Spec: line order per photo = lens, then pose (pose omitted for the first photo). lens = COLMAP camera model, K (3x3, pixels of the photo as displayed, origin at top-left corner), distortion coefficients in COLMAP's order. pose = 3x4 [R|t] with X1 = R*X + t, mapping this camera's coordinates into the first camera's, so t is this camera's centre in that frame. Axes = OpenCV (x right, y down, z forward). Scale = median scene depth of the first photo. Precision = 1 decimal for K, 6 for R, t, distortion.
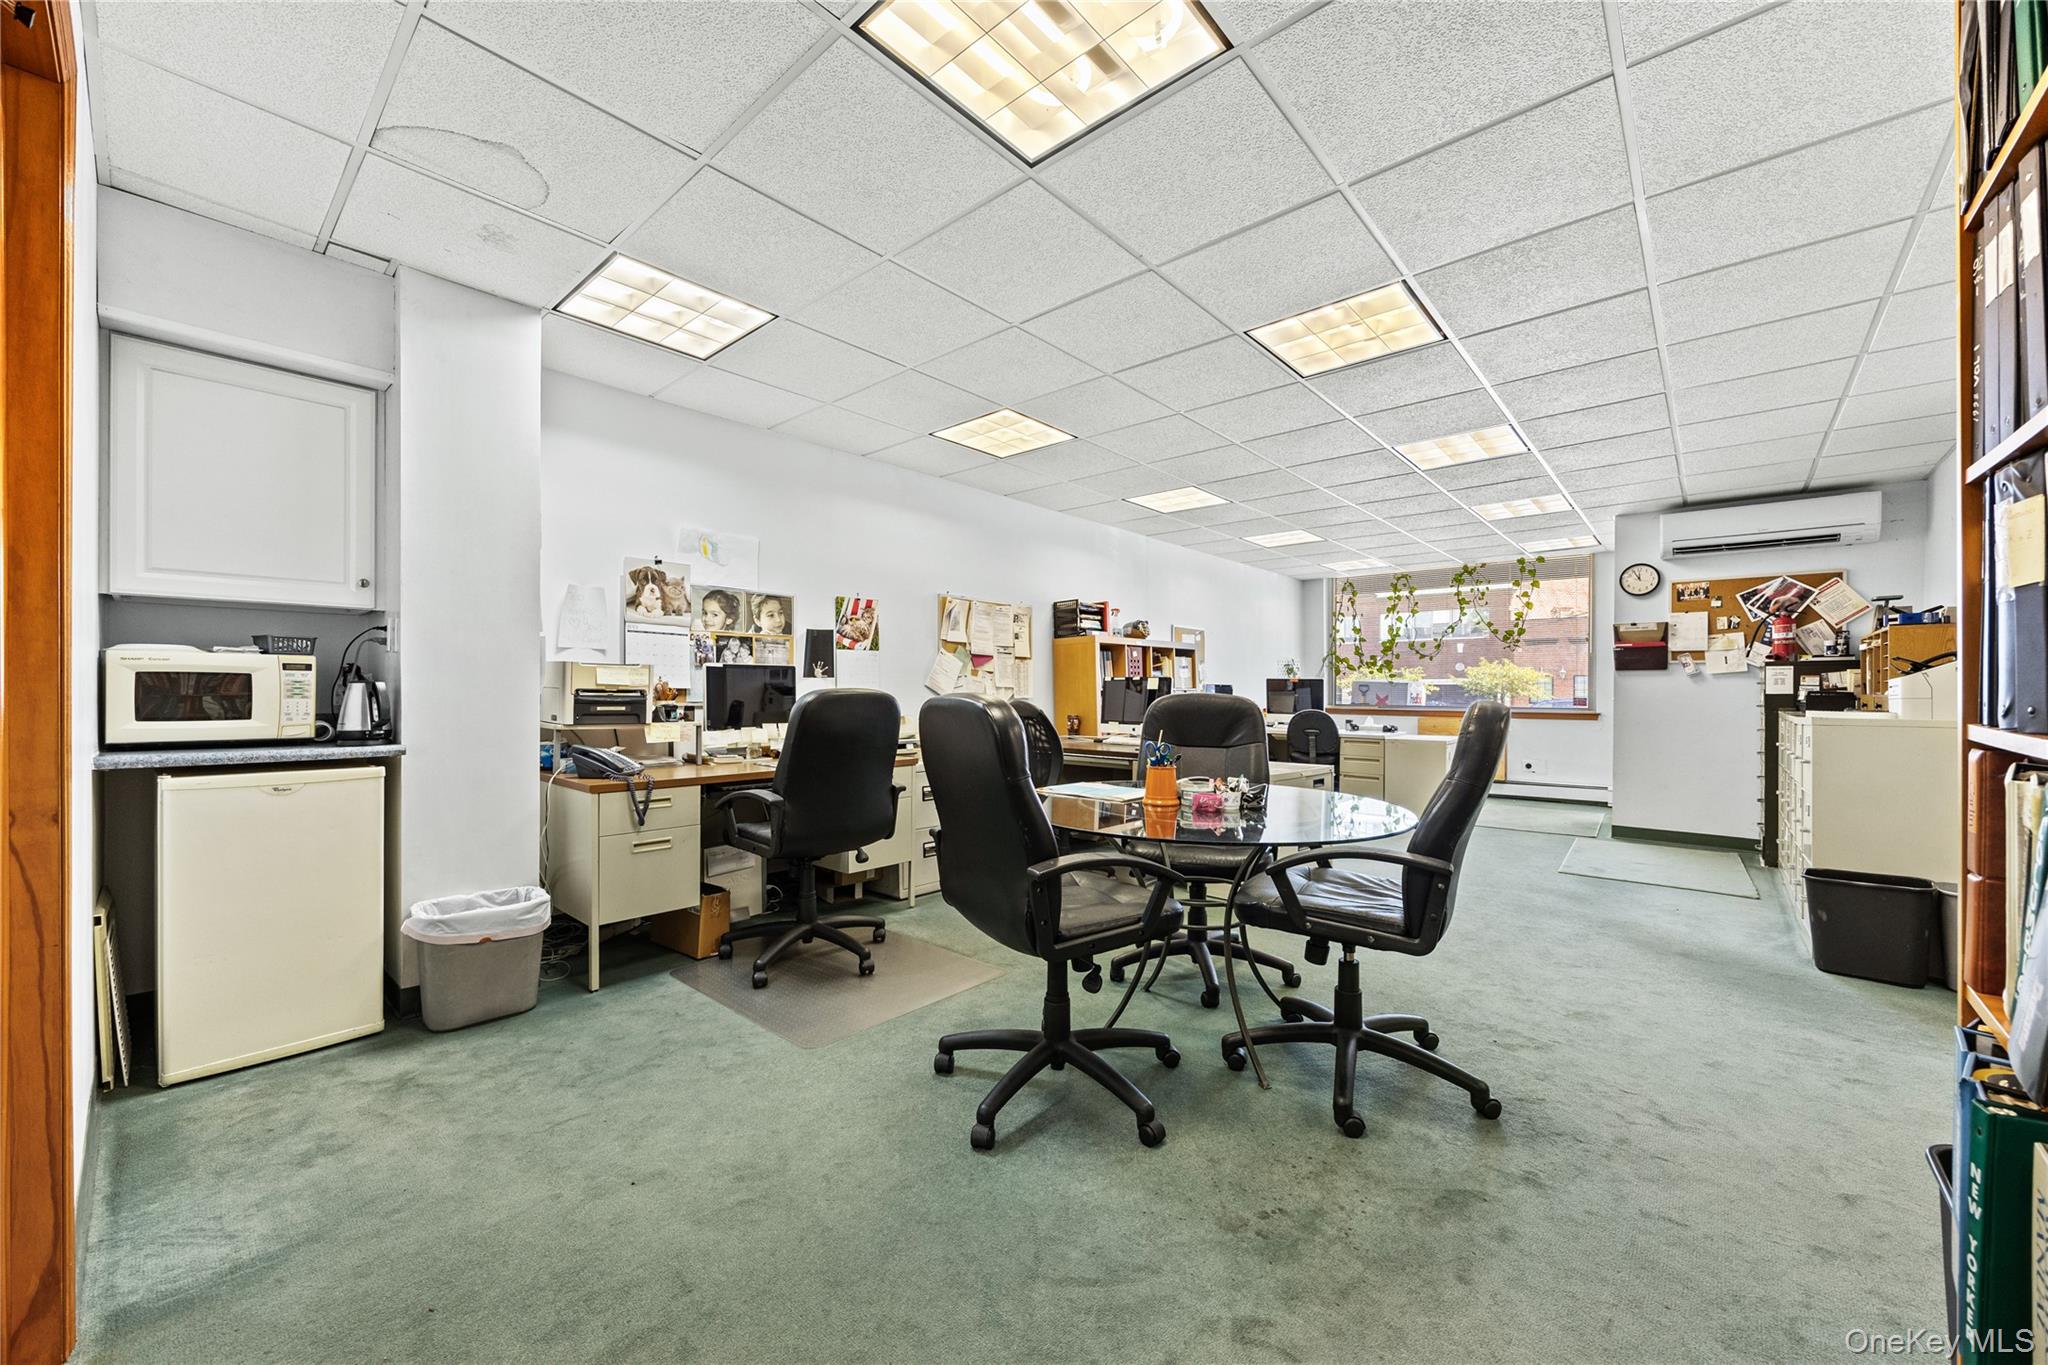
lens RADIAL K [[788.0, 0, 1029.3], [0, 788.0, 691.5], [0, 0, 1]] dist [-0.000061, 0.000014]
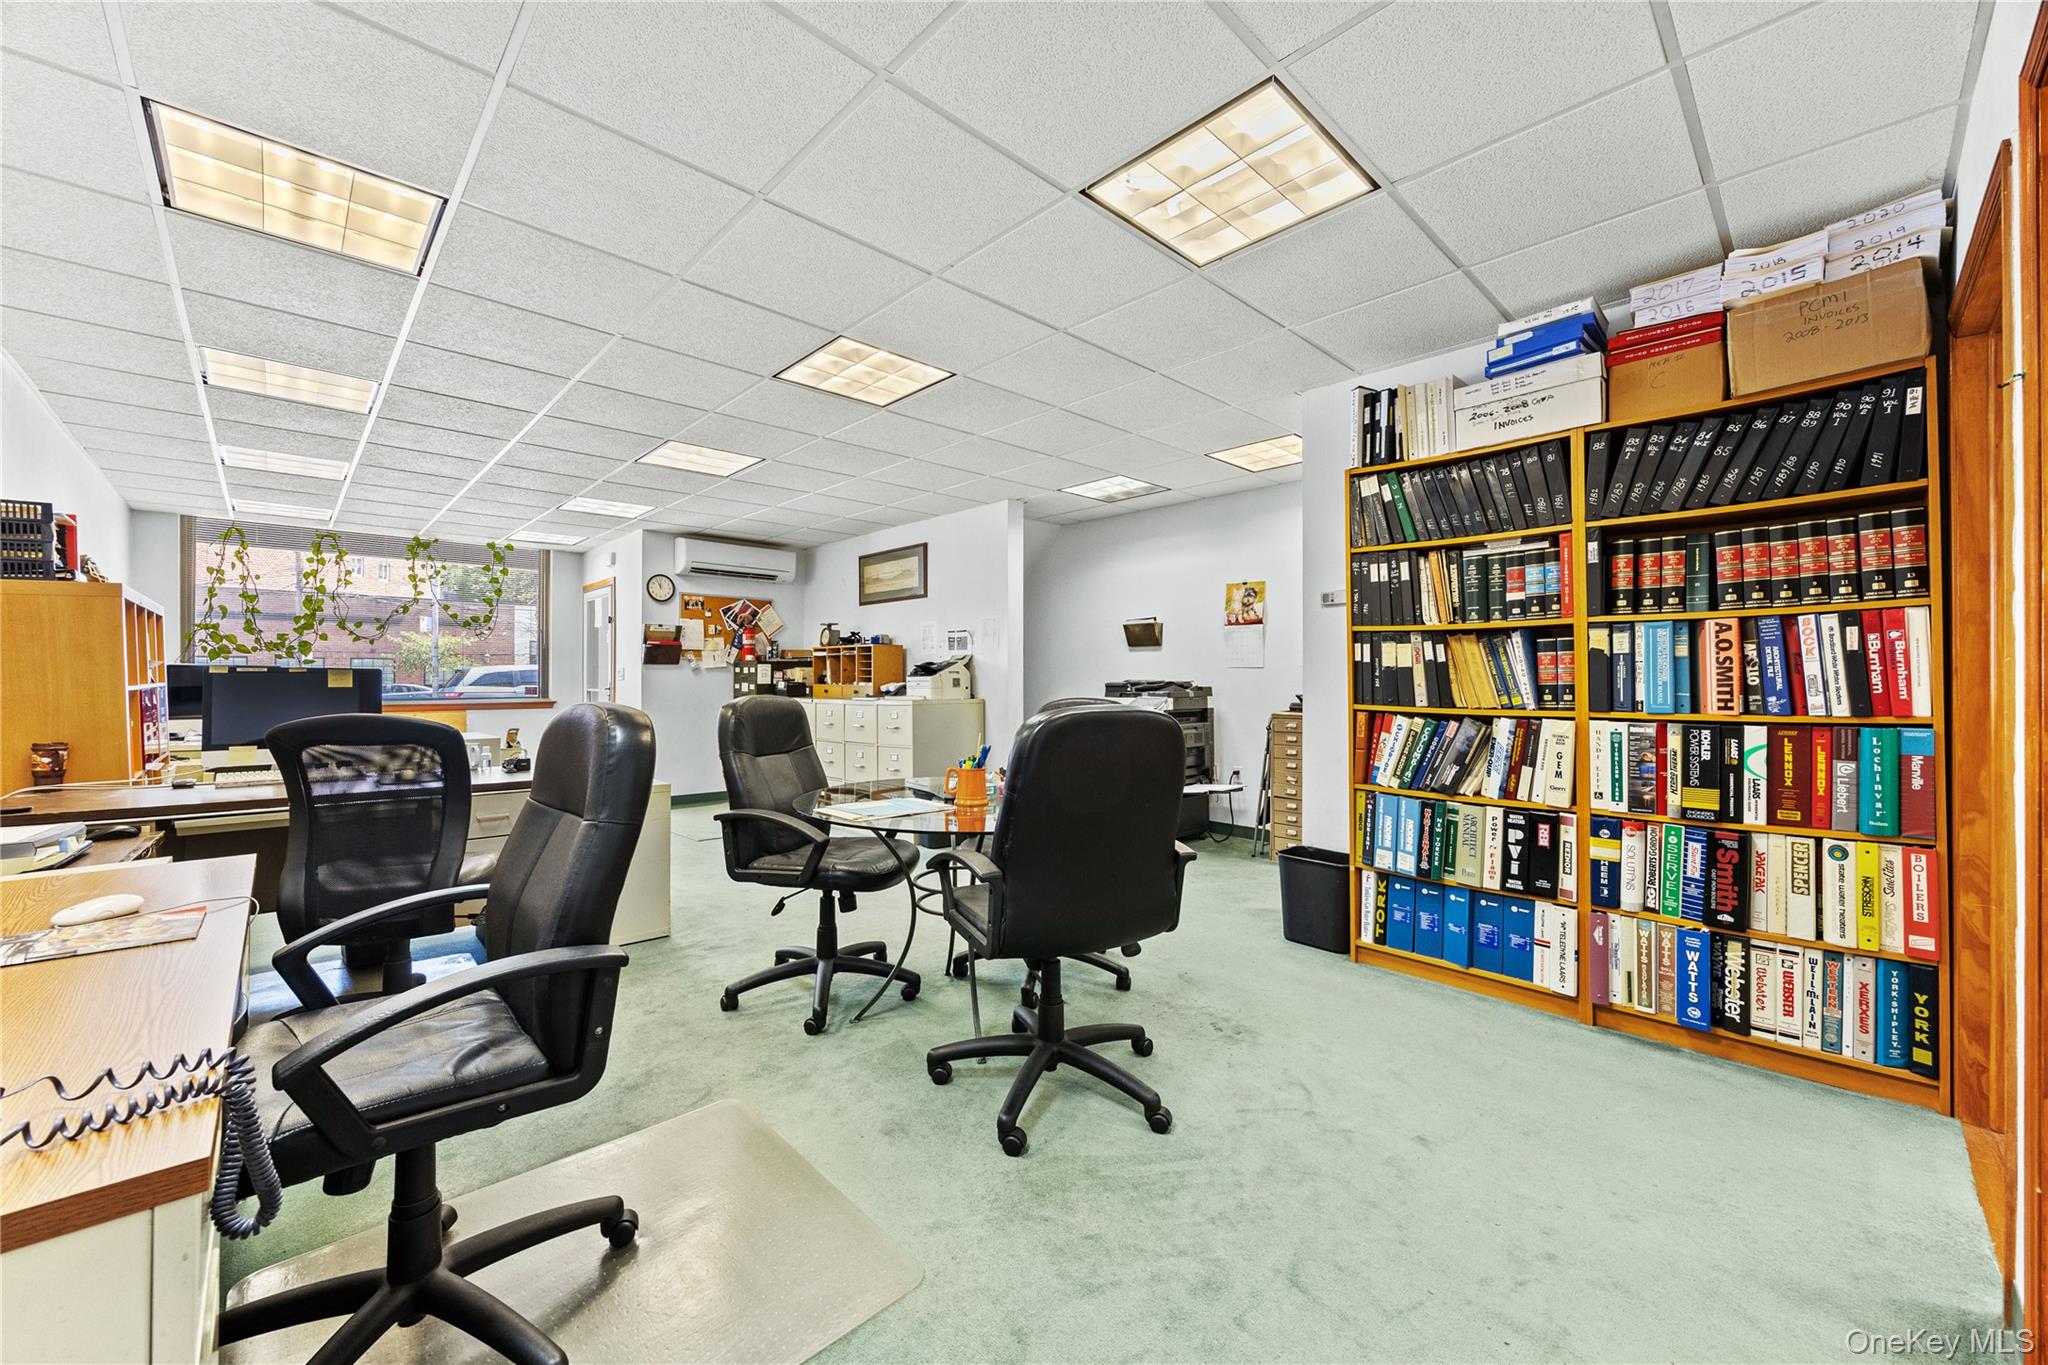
lens RADIAL K [[788.0, 0, 1030.7], [0, 788.0, 676.7], [0, 0, 1]] dist [-0.000061, 0.000014]
pose [[0.082635, -0.001243, 0.996579, -0.368968], [-0.001854, 0.999997, 0.001401, -0.011156], [-0.996578, -0.001963, 0.082633, 0.354327]]
